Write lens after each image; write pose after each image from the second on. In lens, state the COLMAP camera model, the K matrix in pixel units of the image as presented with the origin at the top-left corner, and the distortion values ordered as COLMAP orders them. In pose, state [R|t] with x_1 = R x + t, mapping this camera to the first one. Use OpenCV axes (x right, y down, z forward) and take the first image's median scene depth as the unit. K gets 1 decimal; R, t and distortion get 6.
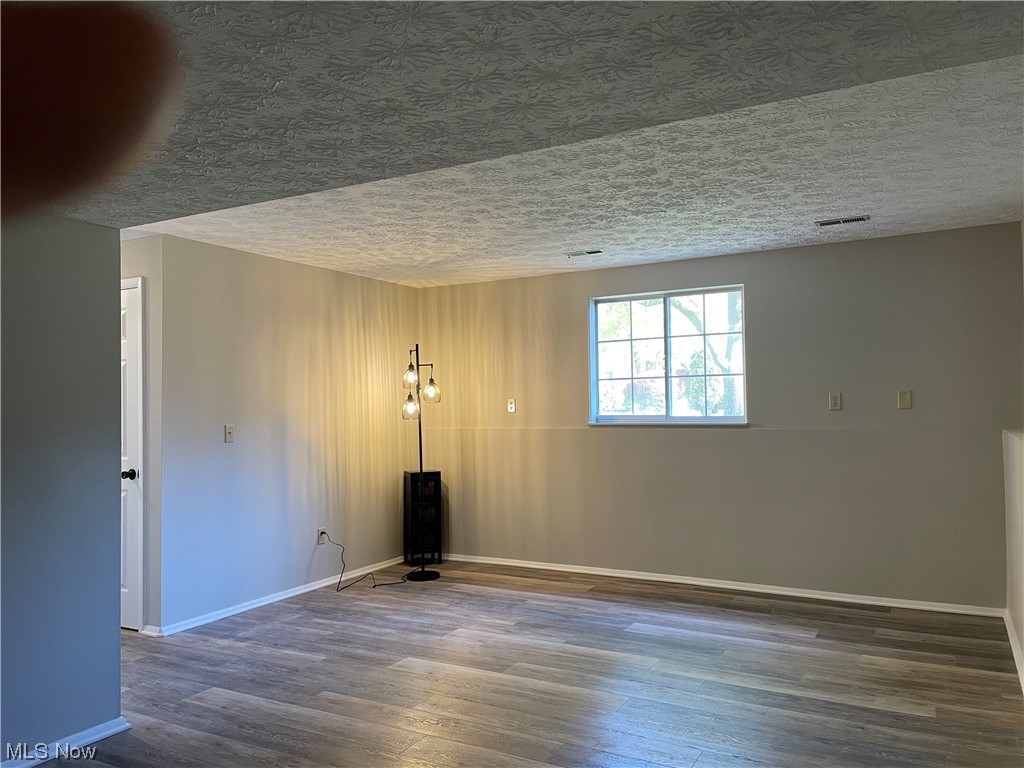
lens RADIAL K [[774.1, 0, 511.3], [0, 774.1, 386.1], [0, 0, 1]] dist [0.077582, -0.055642]
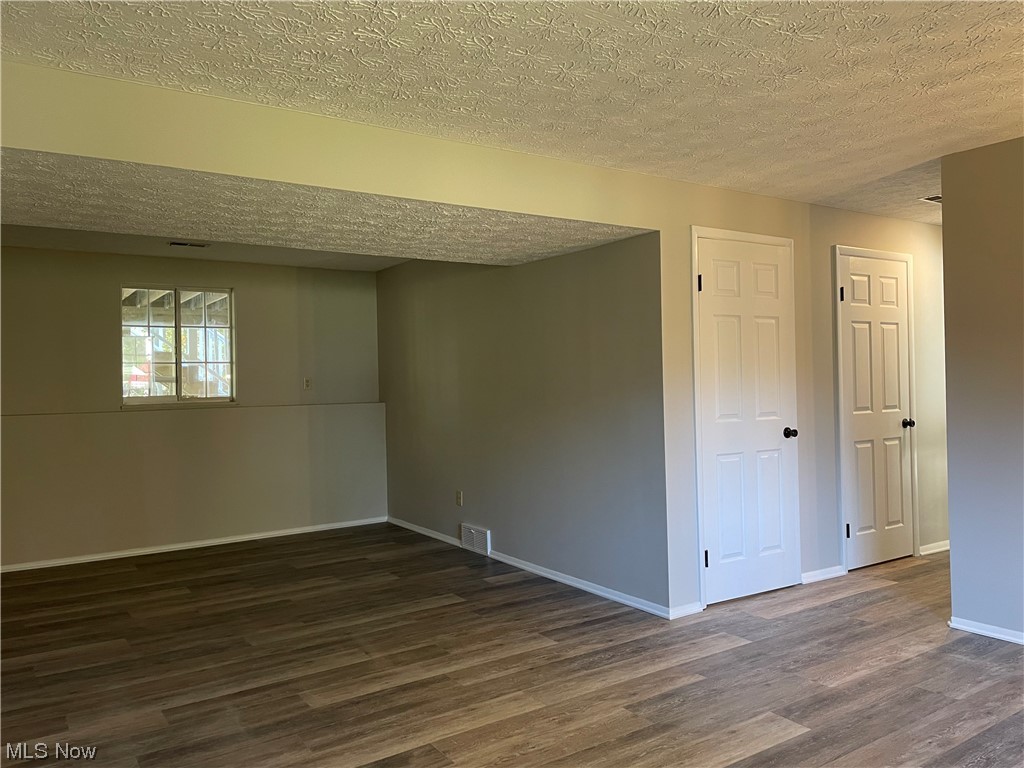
lens RADIAL K [[774.1, 0, 511.4], [0, 774.1, 382.9], [0, 0, 1]] dist [0.077582, -0.055642]
pose [[-0.460899, 0.026855, -0.887046, 0.586755], [0.057827, 0.998327, 0.000178, 0.026619], [0.885567, -0.051213, -0.461681, 1.079530]]
